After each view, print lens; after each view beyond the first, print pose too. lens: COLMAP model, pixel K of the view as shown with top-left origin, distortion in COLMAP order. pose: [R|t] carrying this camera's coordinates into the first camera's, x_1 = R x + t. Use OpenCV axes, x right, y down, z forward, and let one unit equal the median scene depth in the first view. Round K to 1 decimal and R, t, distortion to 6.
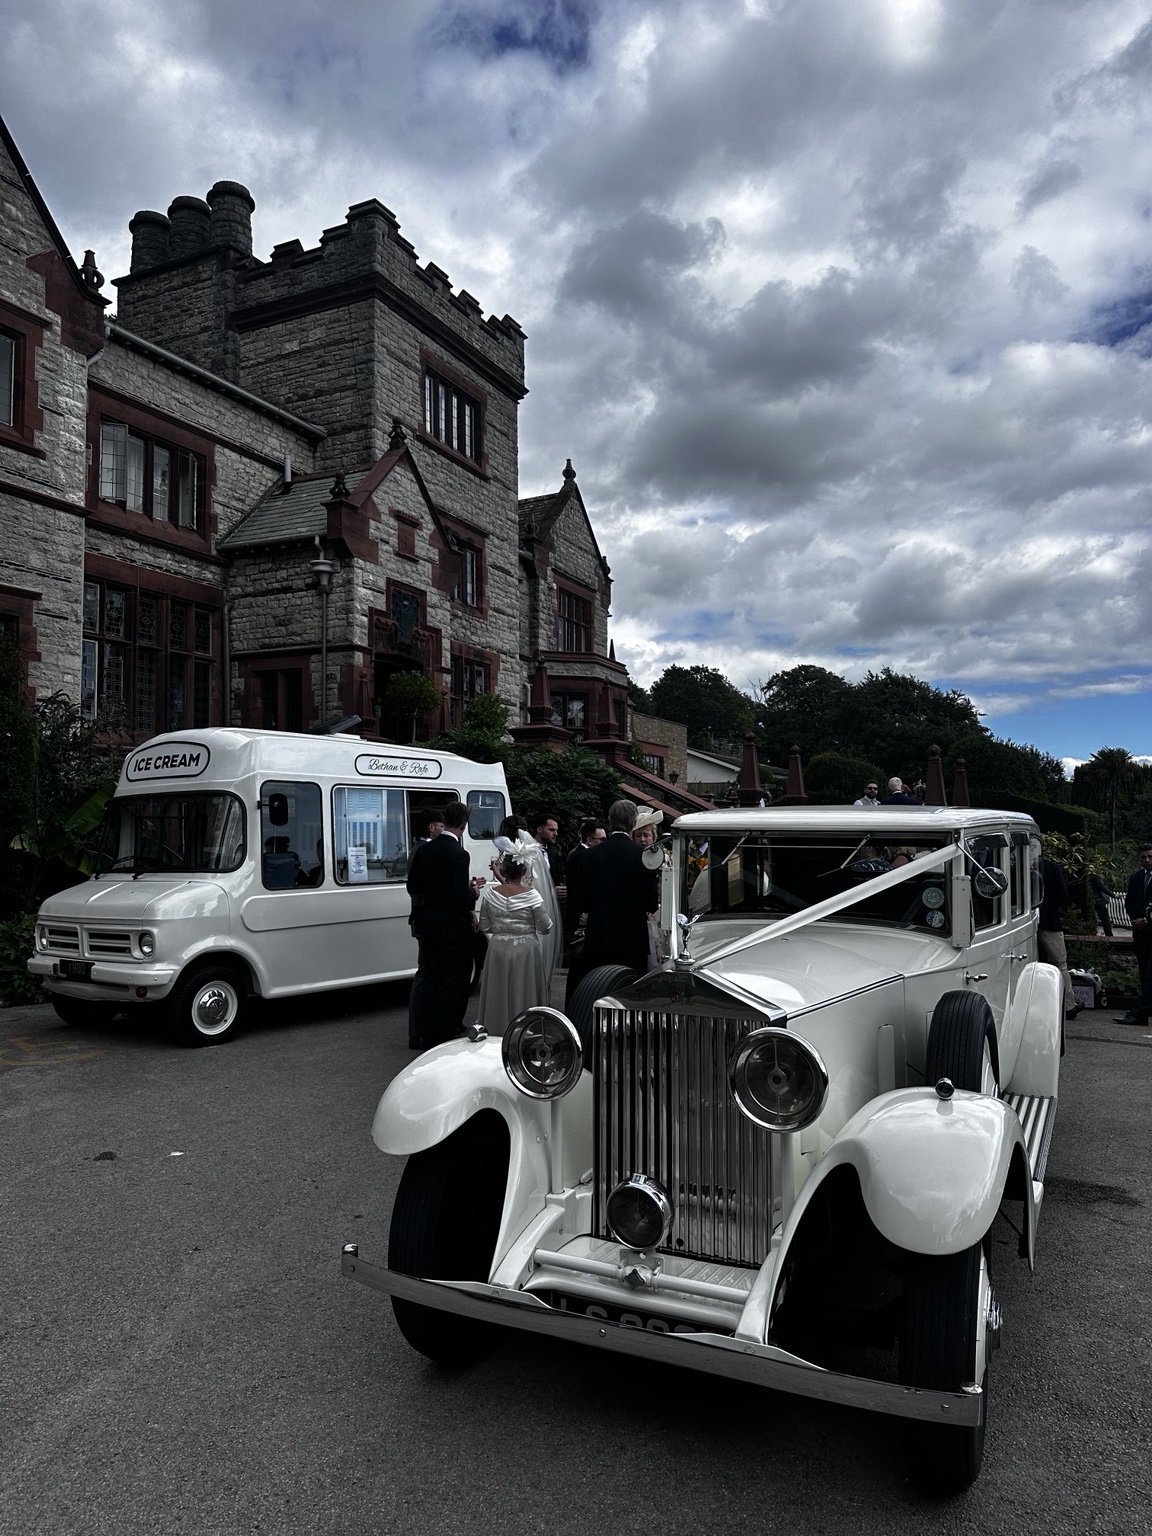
lens RADIAL K [[1161.9, 0, 576.0], [0, 1161.9, 768.0], [0, 0, 1]] dist [0.097847, -0.001647]
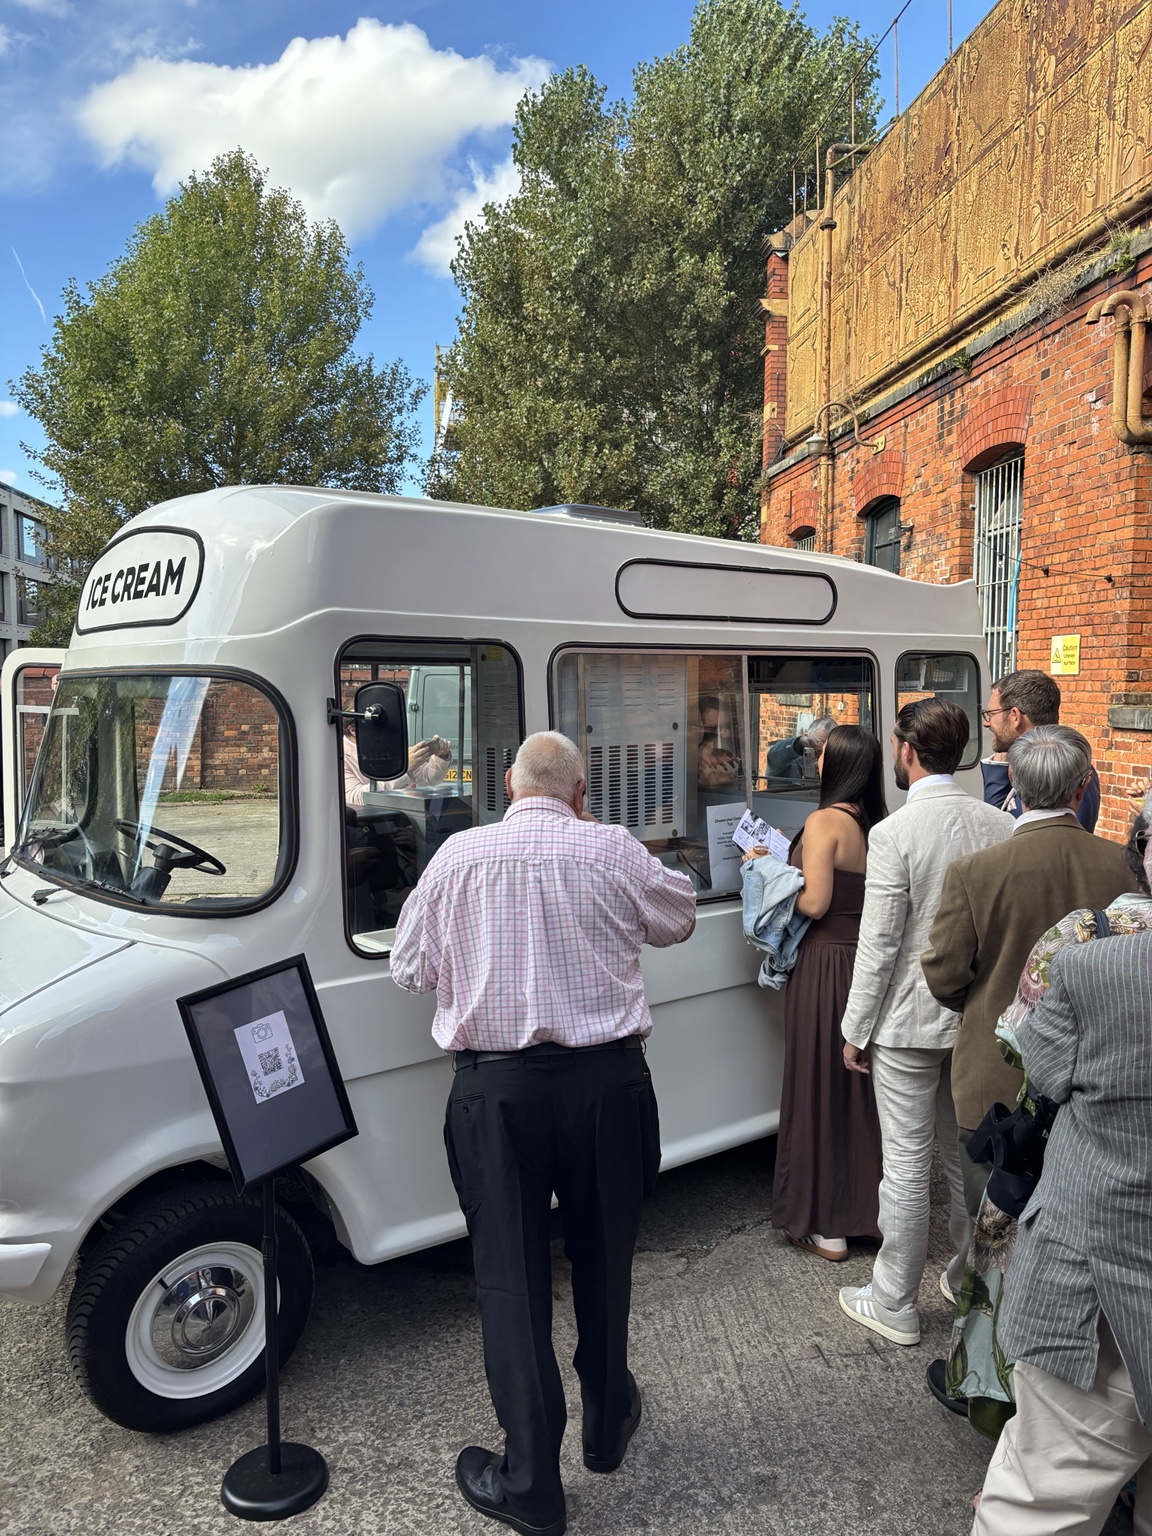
lens RADIAL K [[1161.9, 0, 576.0], [0, 1161.9, 768.0], [0, 0, 1]] dist [0.097847, -0.001647]
pose [[0.969670, 0.027733, -0.242840, -0.117830], [0.008526, 0.989099, 0.147006, -0.001130], [0.244270, -0.144618, 0.958863, 0.677113]]
